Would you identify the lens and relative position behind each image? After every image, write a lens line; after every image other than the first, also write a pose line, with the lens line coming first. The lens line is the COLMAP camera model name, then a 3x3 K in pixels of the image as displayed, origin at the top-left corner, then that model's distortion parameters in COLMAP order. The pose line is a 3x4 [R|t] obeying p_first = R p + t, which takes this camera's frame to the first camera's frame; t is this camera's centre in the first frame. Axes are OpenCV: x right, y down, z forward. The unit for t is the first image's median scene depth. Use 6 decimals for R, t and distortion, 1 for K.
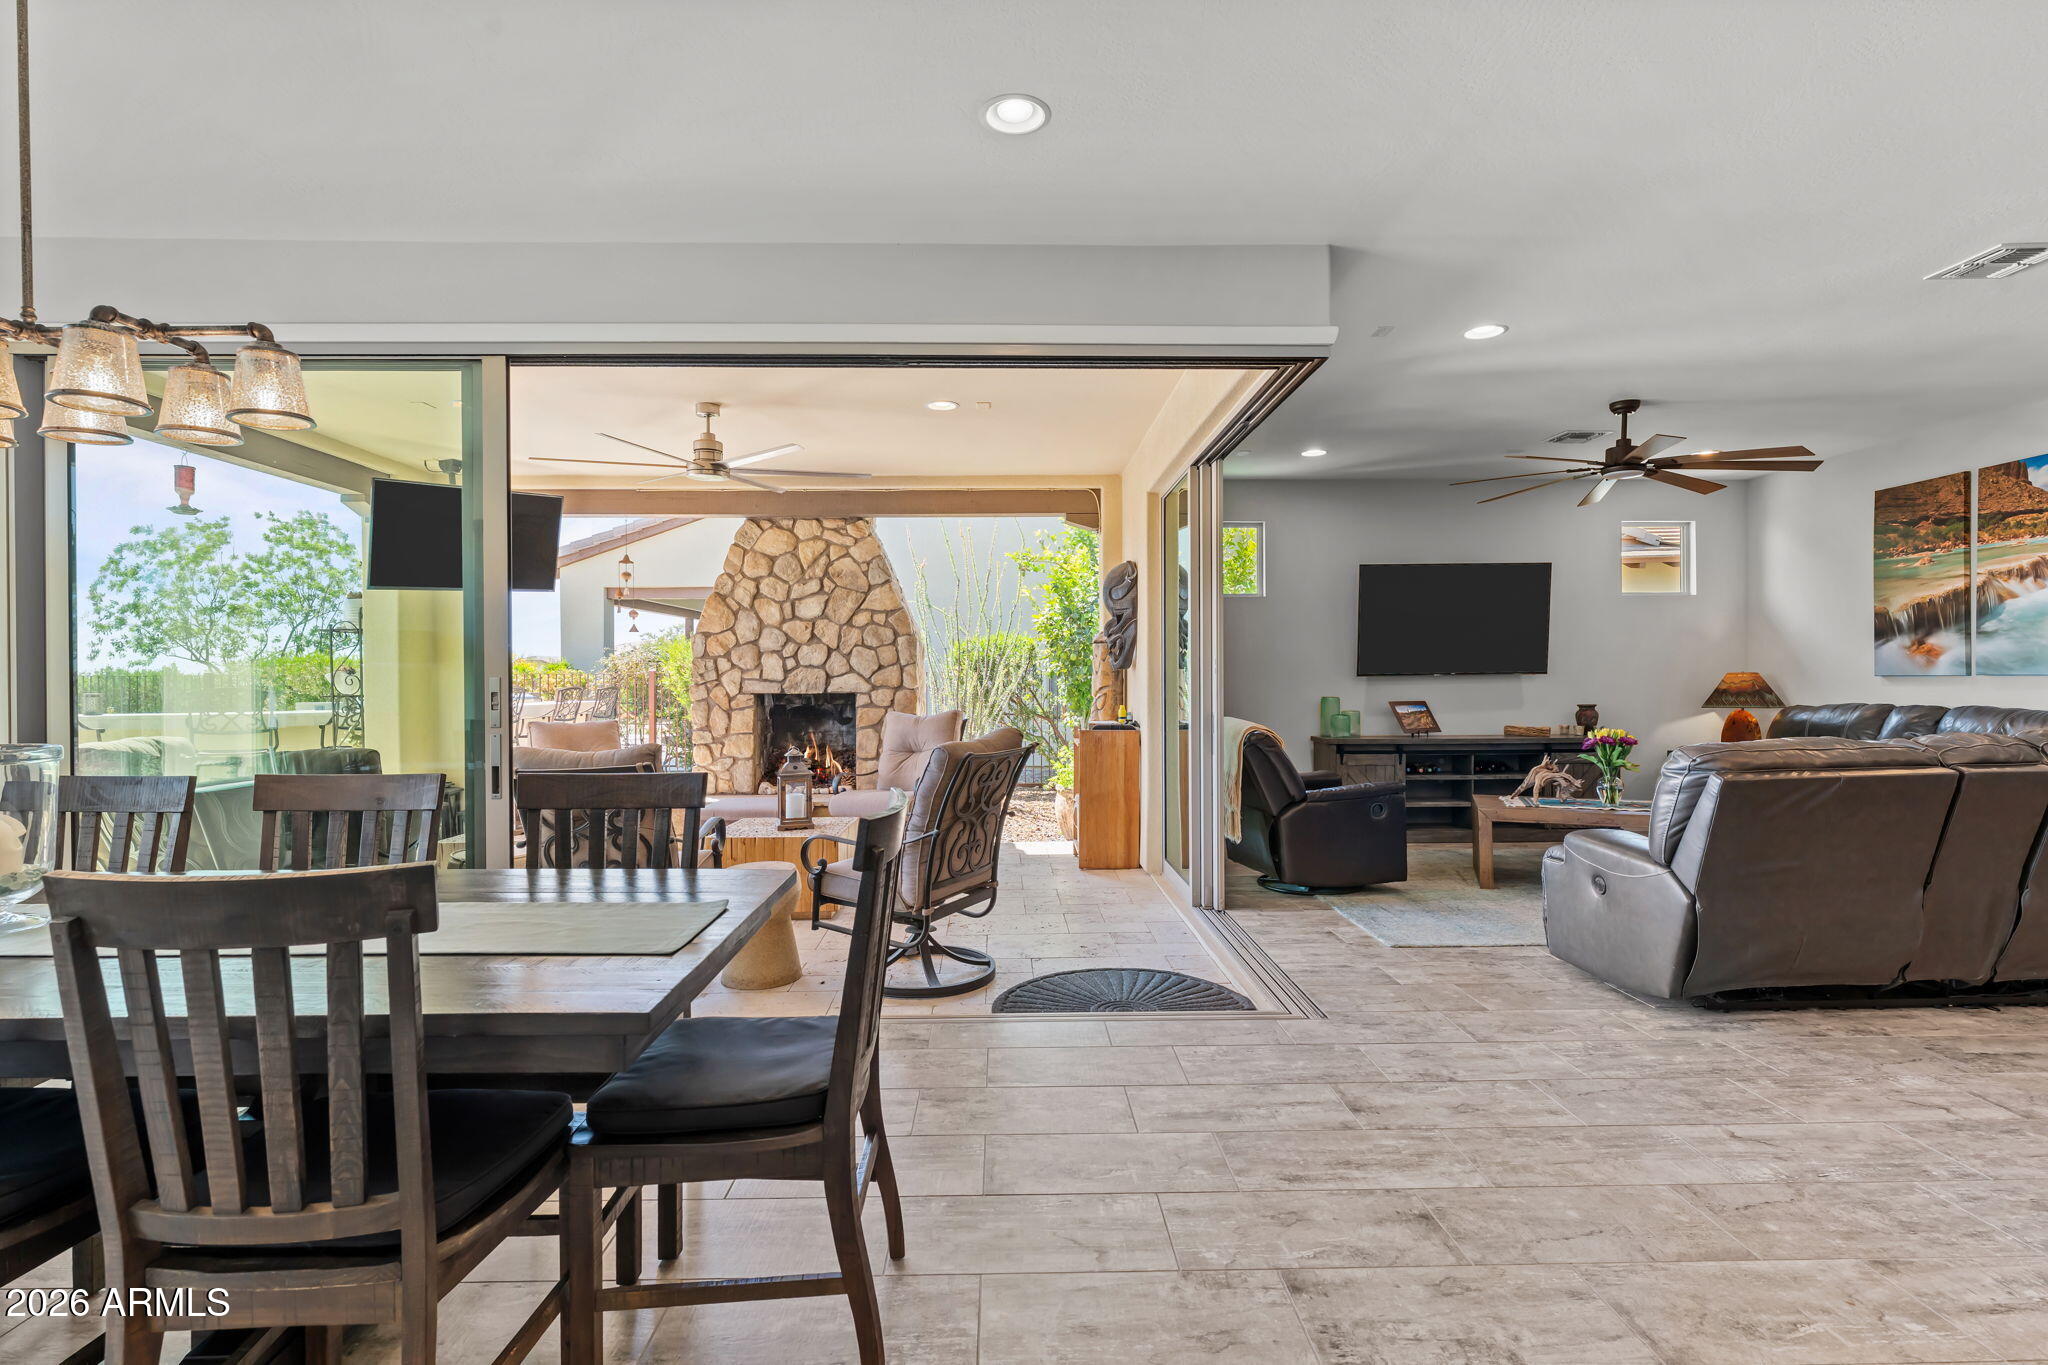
lens RADIAL K [[982.5, 0, 1023.4], [0, 982.5, 683.8], [0, 0, 1]] dist [-0.001857, -0.000354]
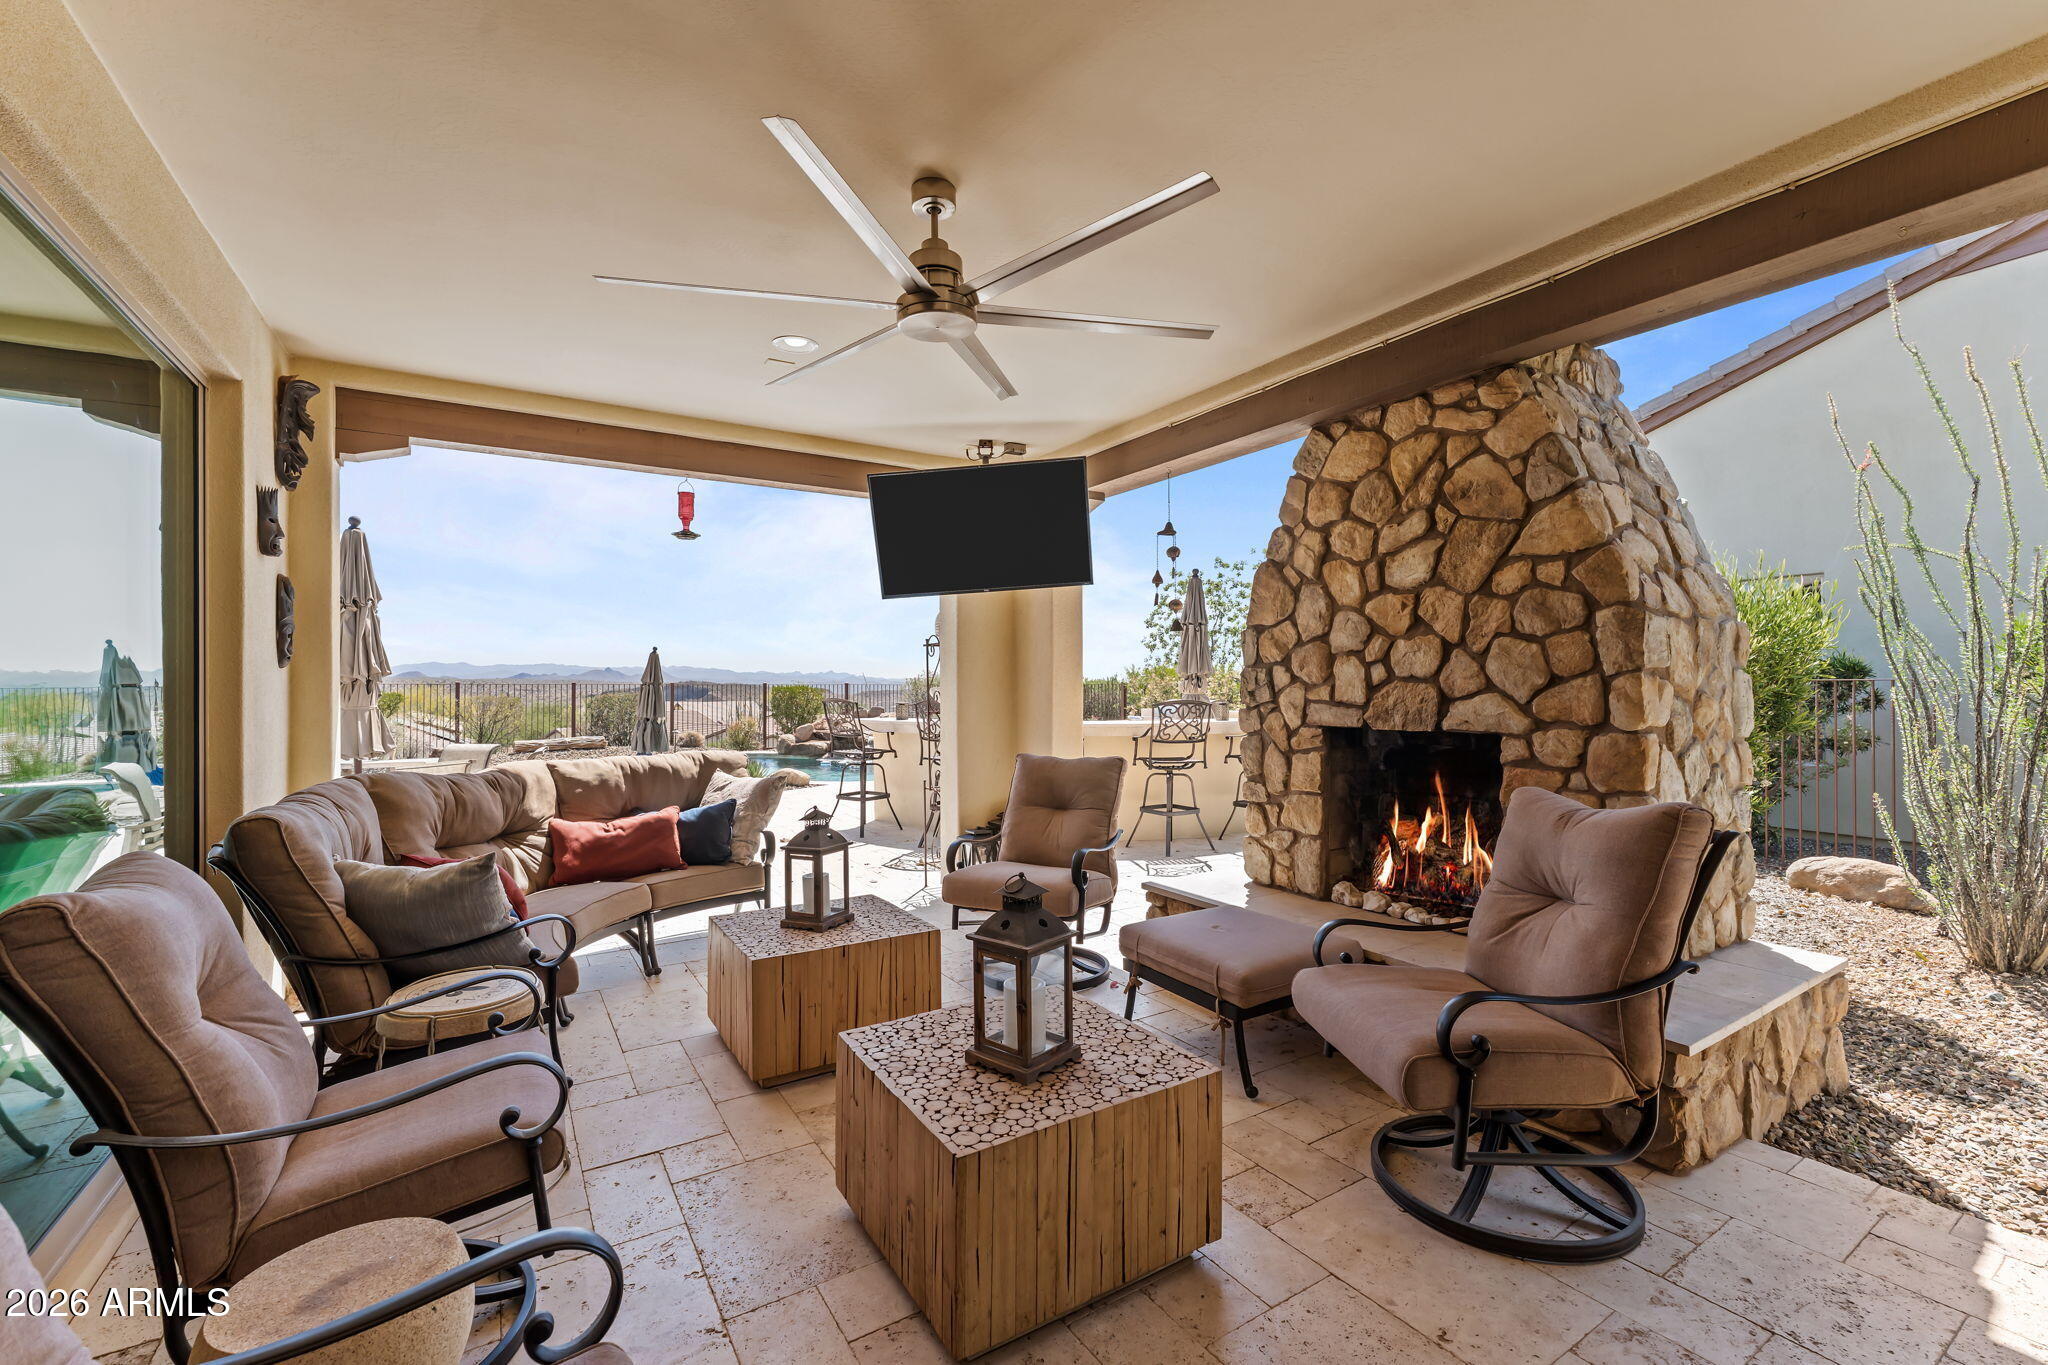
lens RADIAL K [[851.1, 0, 1020.6], [0, 851.1, 682.3], [0, 0, 1]] dist [-0.001794, -0.000296]
pose [[0.510948, -0.000817, -0.859611, 0.066455], [-0.002585, 0.999994, -0.002486, -0.014245], [0.859608, 0.003492, 0.510943, 0.590533]]
